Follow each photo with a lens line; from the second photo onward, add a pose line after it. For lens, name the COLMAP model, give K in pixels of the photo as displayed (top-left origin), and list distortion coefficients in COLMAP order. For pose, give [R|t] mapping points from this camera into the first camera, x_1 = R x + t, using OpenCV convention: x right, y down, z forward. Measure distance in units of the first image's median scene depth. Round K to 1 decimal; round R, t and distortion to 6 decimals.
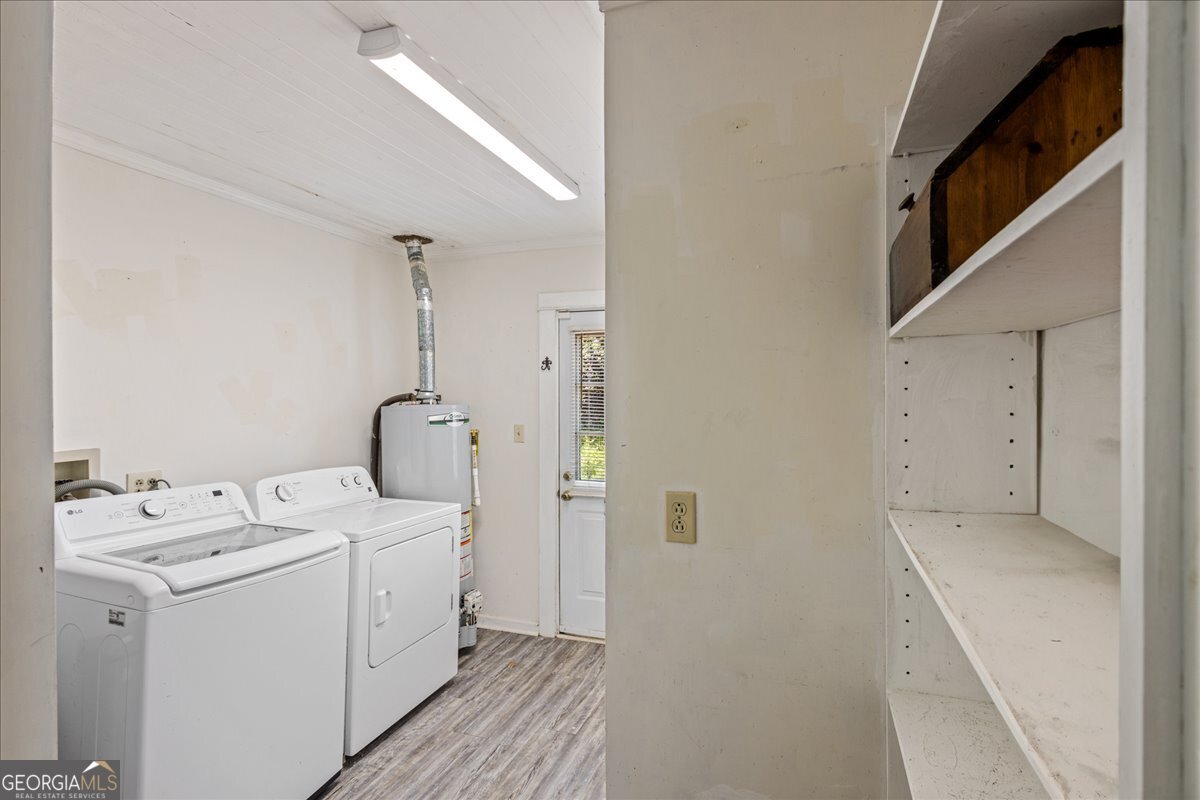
lens RADIAL K [[558.2, 0, 600.9], [0, 558.2, 395.2], [0, 0, 1]] dist [0.002984, 0.000402]
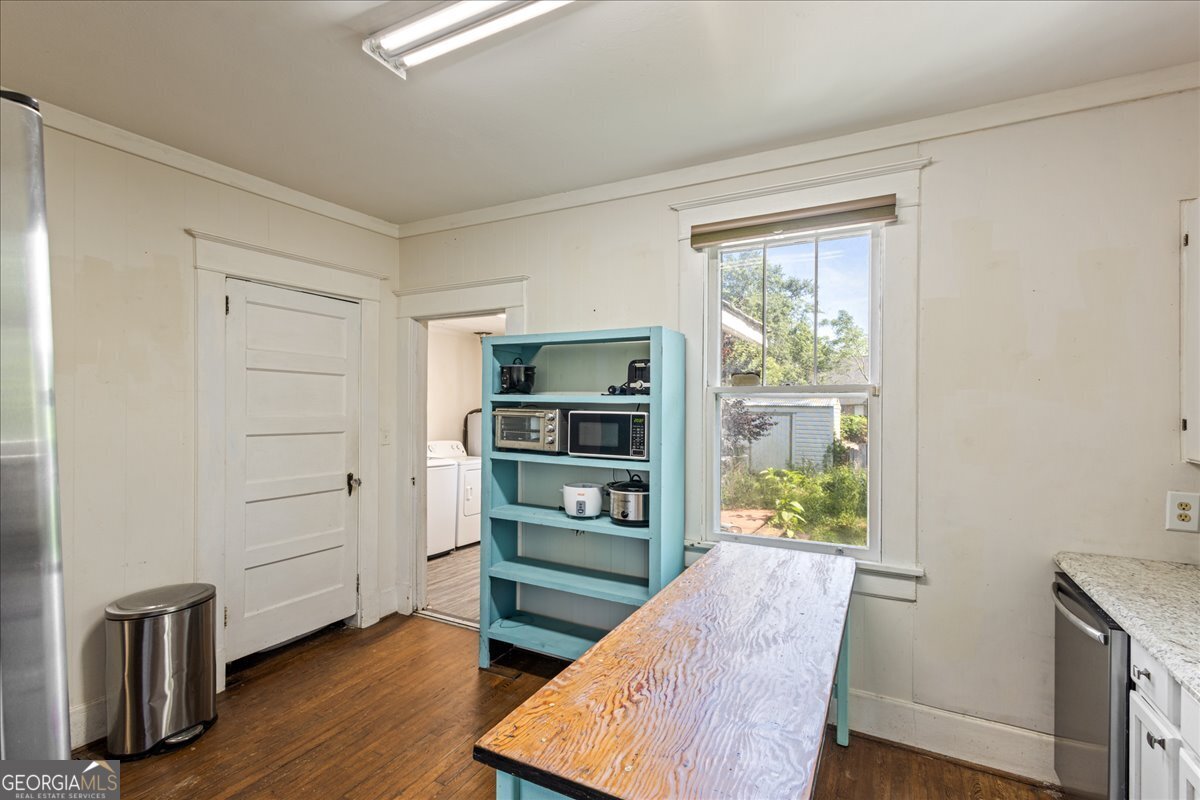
lens RADIAL K [[558.2, 0, 596.7], [0, 558.2, 402.3], [0, 0, 1]] dist [0.002984, 0.000402]
pose [[0.990794, 0.005989, -0.135248, 0.411983], [-0.006545, 0.999972, -0.003668, -0.023171], [0.135222, 0.004519, 0.990805, -1.127727]]
